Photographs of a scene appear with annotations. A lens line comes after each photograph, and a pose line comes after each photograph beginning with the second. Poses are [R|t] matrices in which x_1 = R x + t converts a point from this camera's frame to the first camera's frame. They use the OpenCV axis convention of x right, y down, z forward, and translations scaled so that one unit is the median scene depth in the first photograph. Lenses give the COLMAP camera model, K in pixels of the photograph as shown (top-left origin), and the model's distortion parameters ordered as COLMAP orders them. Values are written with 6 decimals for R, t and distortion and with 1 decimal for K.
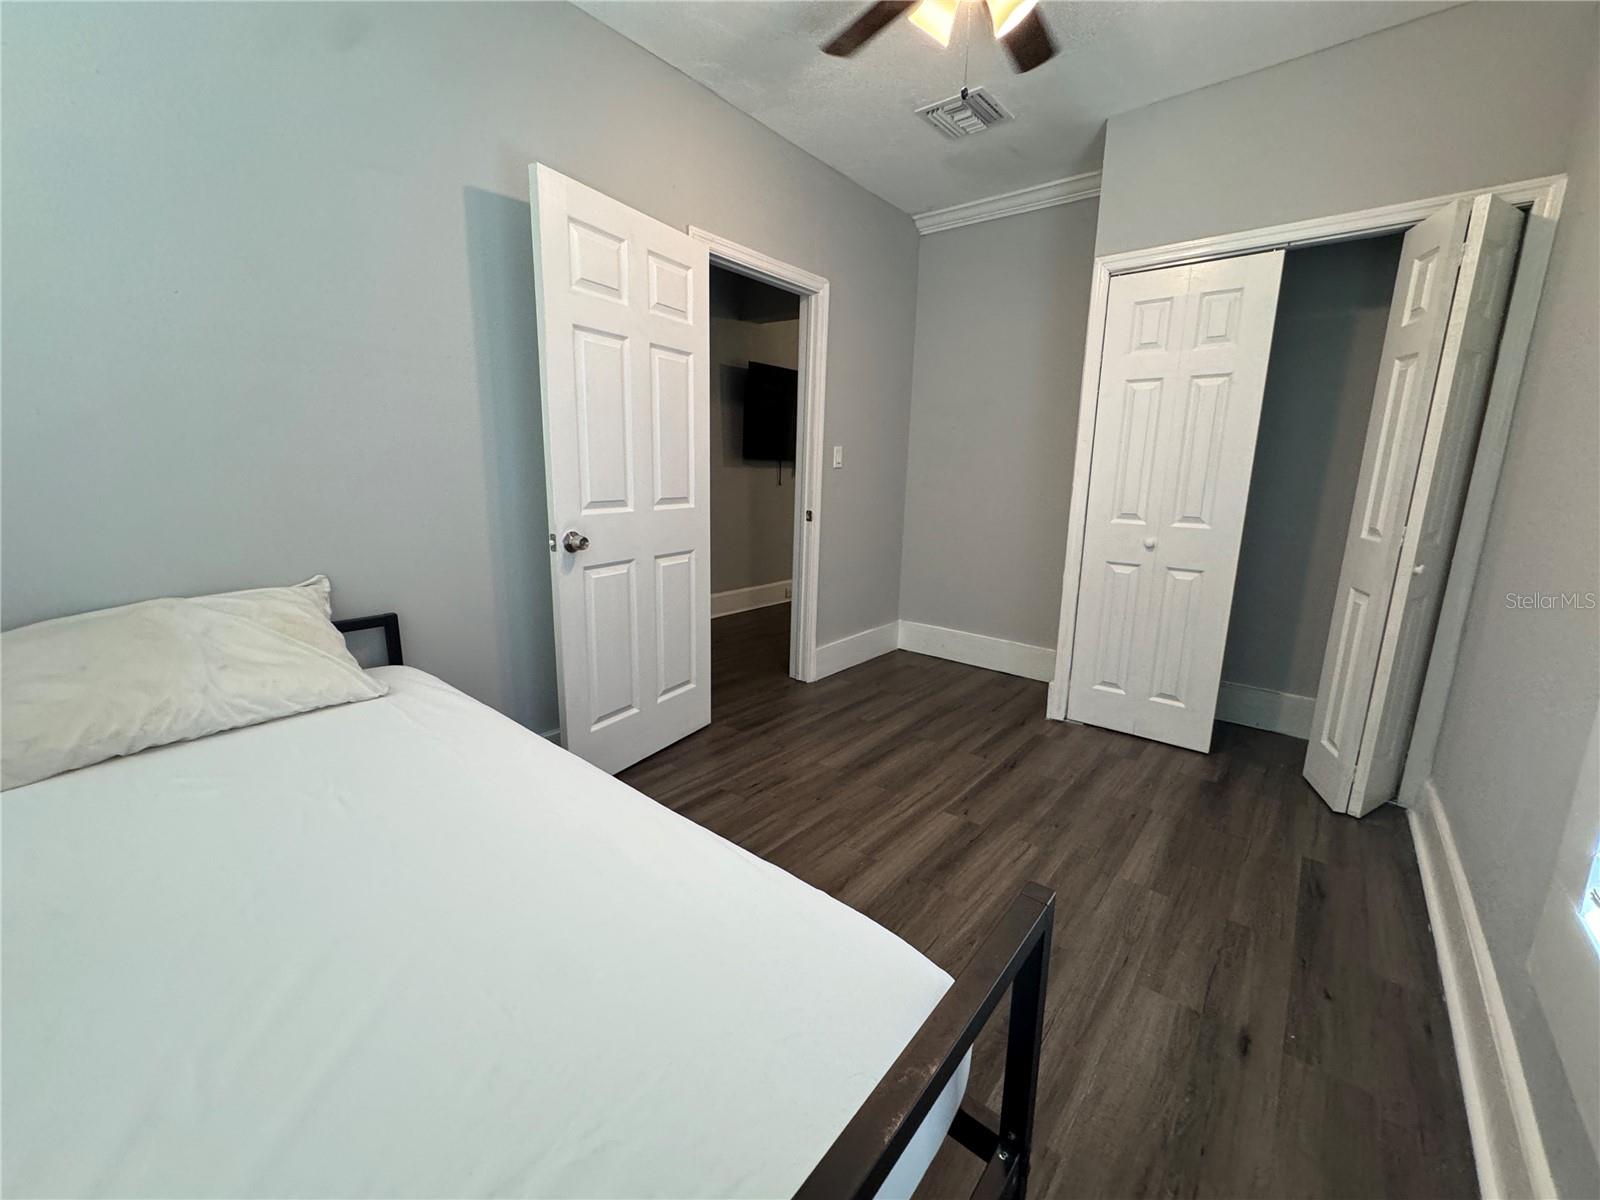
lens RADIAL K [[640.9, 0, 796.8], [0, 640.9, 596.6], [0, 0, 1]] dist [-0.003327, 0.000658]
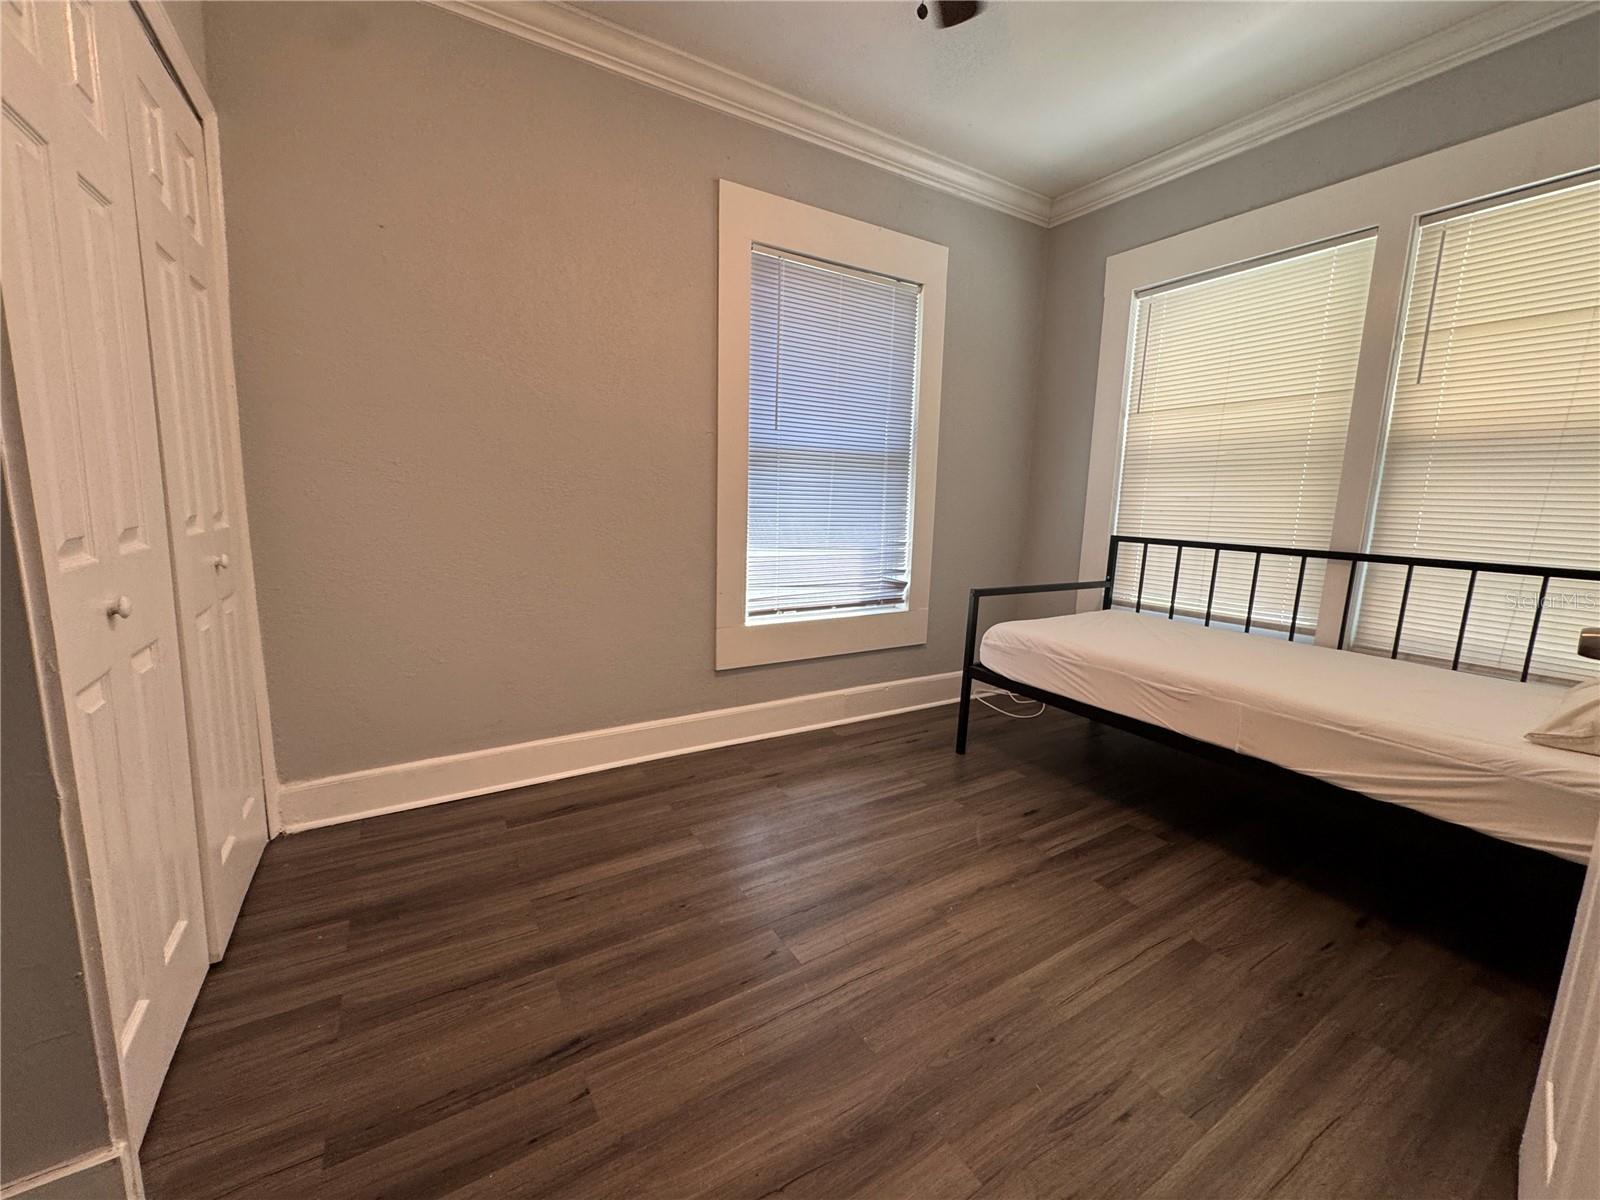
lens RADIAL K [[640.9, 0, 799.0], [0, 640.9, 594.8], [0, 0, 1]] dist [-0.003327, 0.000658]
pose [[-0.948115, -0.097480, 0.302614, 0.065443], [0.013268, 0.938873, 0.344007, -0.266310], [-0.317650, 0.330173, -0.888867, 1.488967]]
